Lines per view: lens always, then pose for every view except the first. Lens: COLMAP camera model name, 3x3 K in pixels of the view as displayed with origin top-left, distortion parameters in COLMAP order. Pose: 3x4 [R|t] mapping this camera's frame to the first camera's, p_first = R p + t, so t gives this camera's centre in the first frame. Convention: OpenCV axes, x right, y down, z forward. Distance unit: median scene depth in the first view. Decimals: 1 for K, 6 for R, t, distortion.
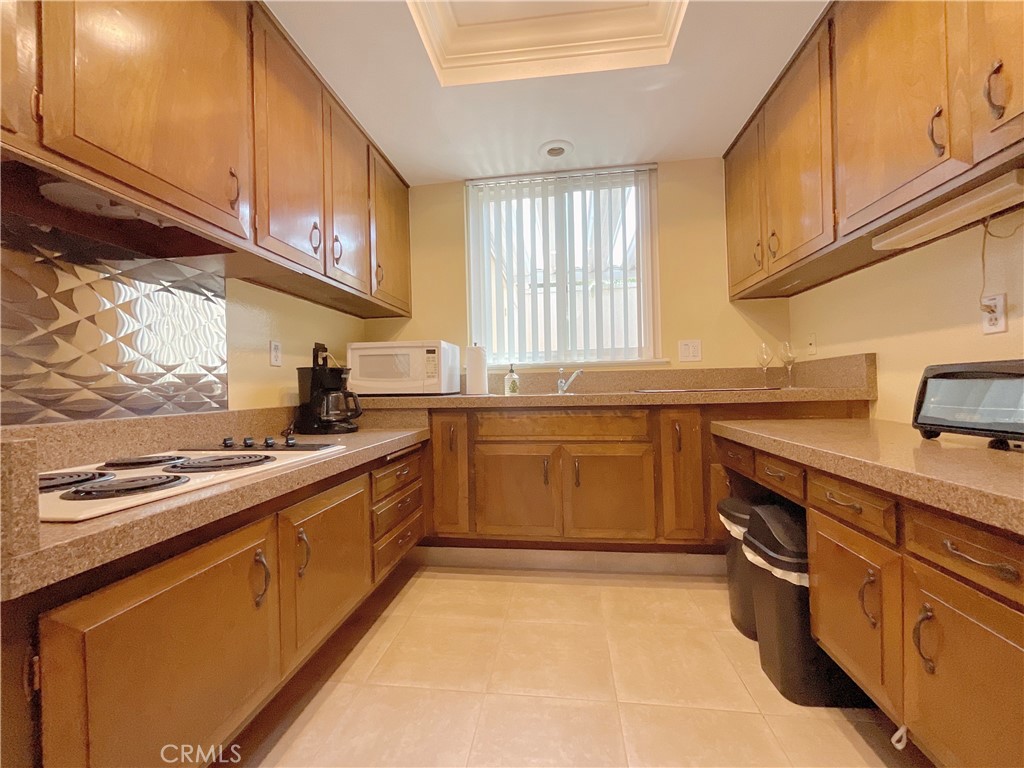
lens RADIAL K [[420.0, 0, 509.2], [0, 420.0, 382.1], [0, 0, 1]] dist [-0.000129, 0.000368]
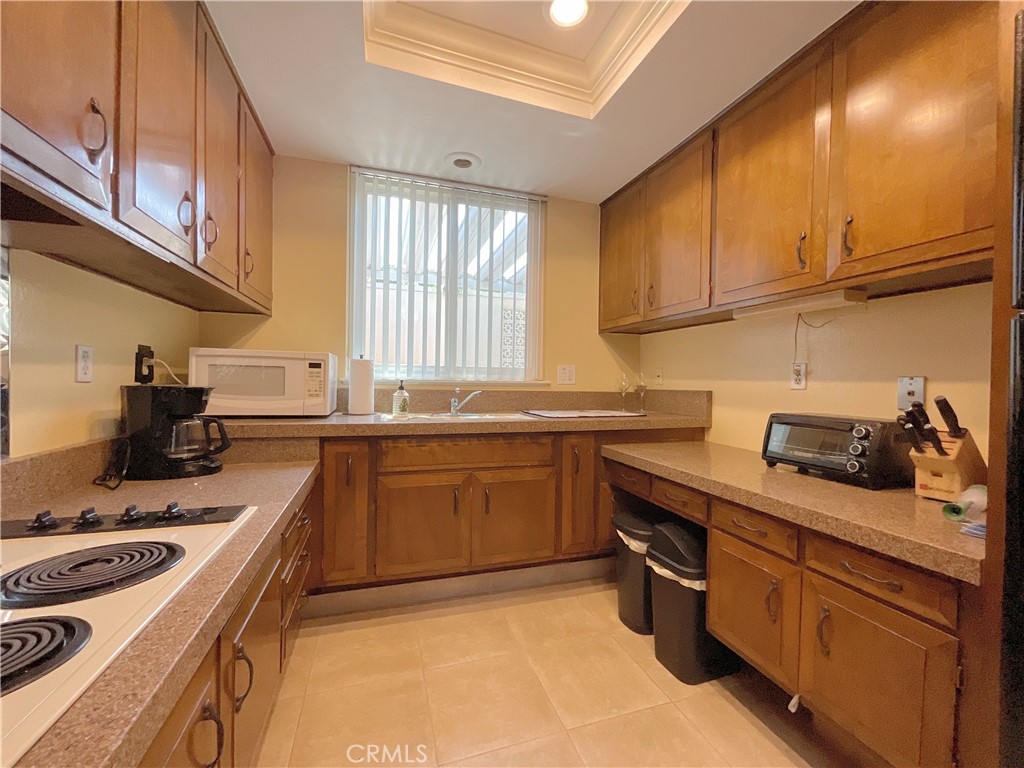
lens RADIAL K [[420.0, 0, 509.2], [0, 420.0, 382.1], [0, 0, 1]] dist [-0.000129, 0.000368]
pose [[0.899634, 0.034211, 0.435303, -0.244631], [-0.042294, 0.999066, 0.008889, -0.076597], [-0.434592, -0.026408, 0.900240, 0.094520]]
